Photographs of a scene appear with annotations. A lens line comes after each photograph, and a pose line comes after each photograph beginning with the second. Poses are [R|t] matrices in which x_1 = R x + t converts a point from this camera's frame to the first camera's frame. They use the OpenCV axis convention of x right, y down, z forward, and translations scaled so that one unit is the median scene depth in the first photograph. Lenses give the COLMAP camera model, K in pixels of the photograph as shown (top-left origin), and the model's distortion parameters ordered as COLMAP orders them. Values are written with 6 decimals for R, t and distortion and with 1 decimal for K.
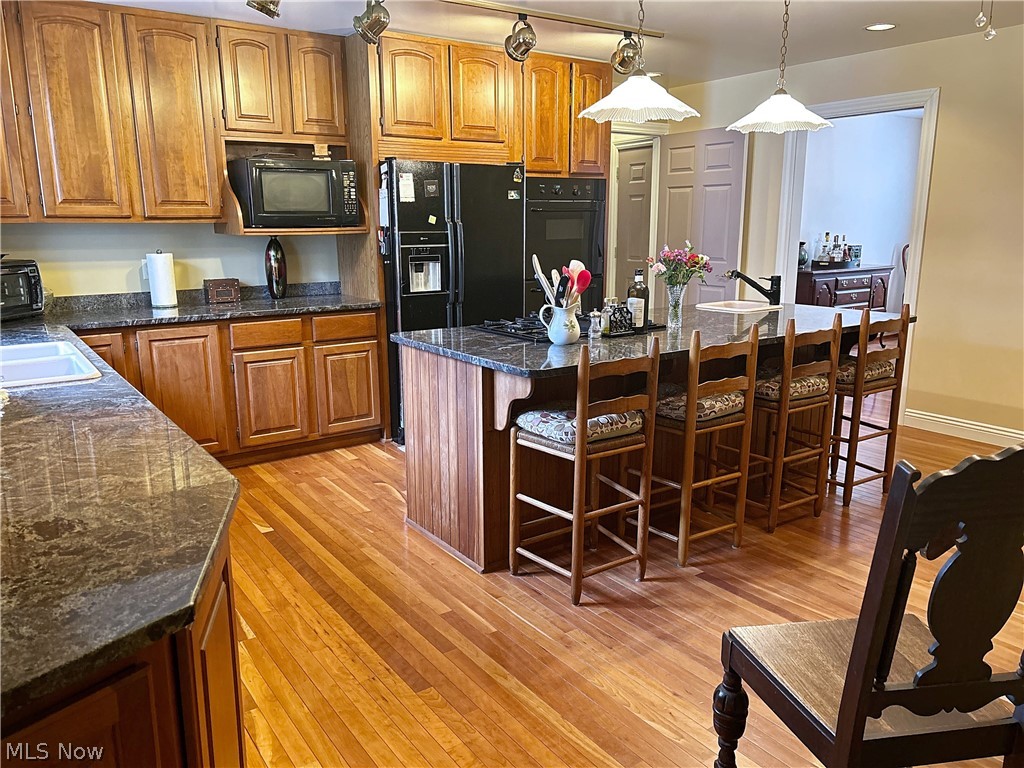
lens RADIAL K [[771.7, 0, 511.4], [0, 771.7, 386.9], [0, 0, 1]] dist [0.053546, -0.065689]
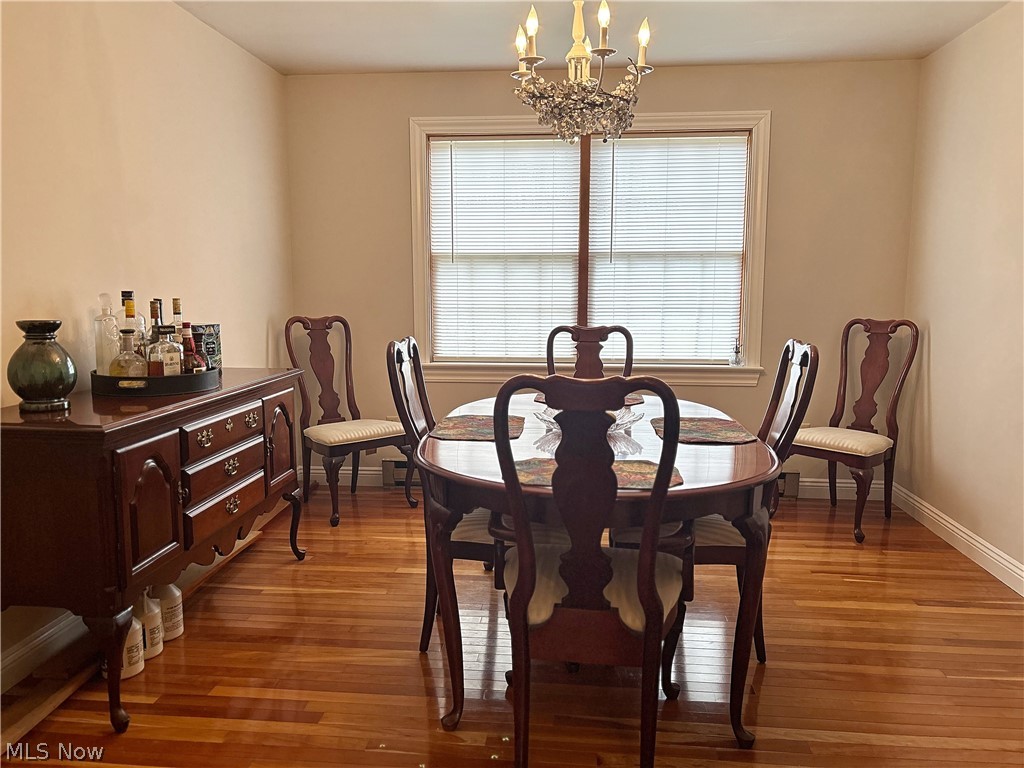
lens RADIAL K [[771.7, 0, 513.2], [0, 771.7, 384.4], [0, 0, 1]] dist [0.053546, -0.065689]
pose [[0.652016, -0.094822, 0.752253, 0.257677], [0.161262, 0.986792, -0.015389, -0.126608], [-0.740857, 0.131344, 0.658695, 0.659862]]
